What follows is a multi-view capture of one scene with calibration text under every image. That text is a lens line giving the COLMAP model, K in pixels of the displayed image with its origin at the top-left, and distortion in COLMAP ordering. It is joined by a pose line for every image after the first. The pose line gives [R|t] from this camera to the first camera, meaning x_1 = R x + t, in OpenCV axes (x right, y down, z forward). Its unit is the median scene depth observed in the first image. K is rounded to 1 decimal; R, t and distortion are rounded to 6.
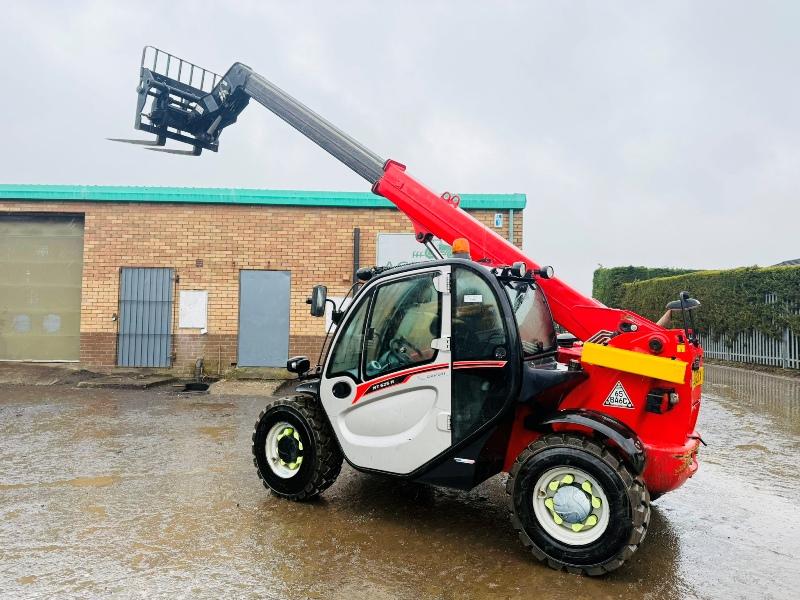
lens RADIAL K [[554.2, 0, 405.8], [0, 554.2, 299.5], [0, 0, 1]] dist [0.061483, -0.076015]
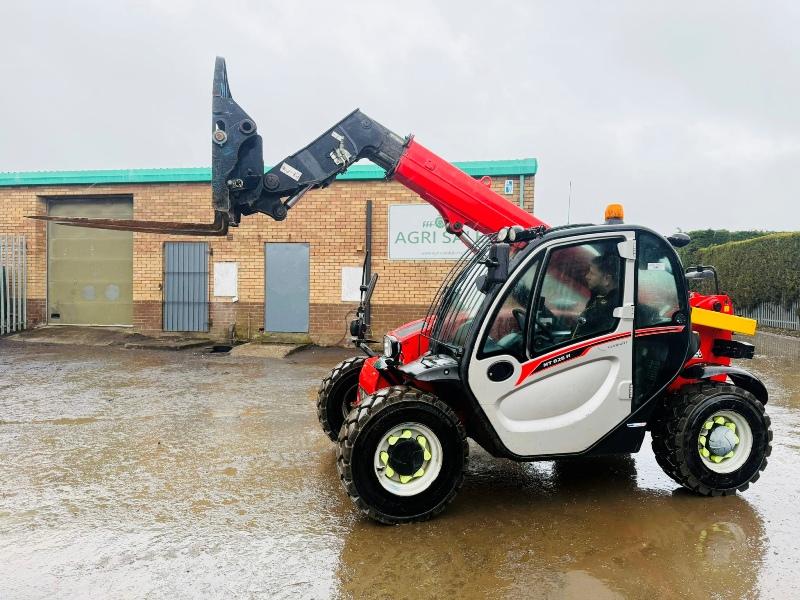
lens RADIAL K [[554.2, 0, 404.1], [0, 554.2, 307.6], [0, 0, 1]] dist [0.061483, -0.076015]
pose [[0.984600, 0.000770, -0.174819, 0.164092], [0.011176, 0.997668, 0.067338, 0.002854], [0.174463, -0.068255, 0.982295, -0.021213]]
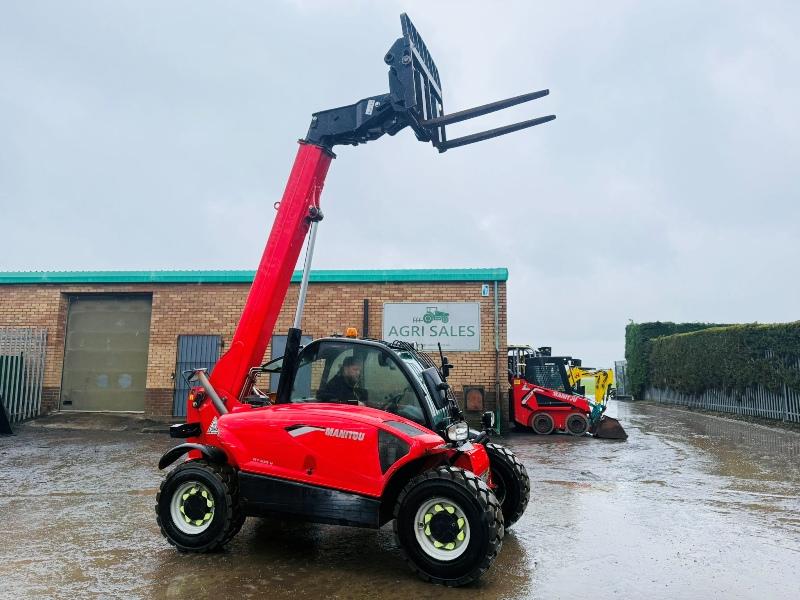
lens RADIAL K [[554.2, 0, 402.6], [0, 554.2, 304.1], [0, 0, 1]] dist [0.061483, -0.076015]
pose [[0.993444, -0.019554, -0.112639, 0.129994], [0.009521, 0.995992, -0.088933, -0.011720], [0.113927, 0.087277, 0.989648, -0.182905]]
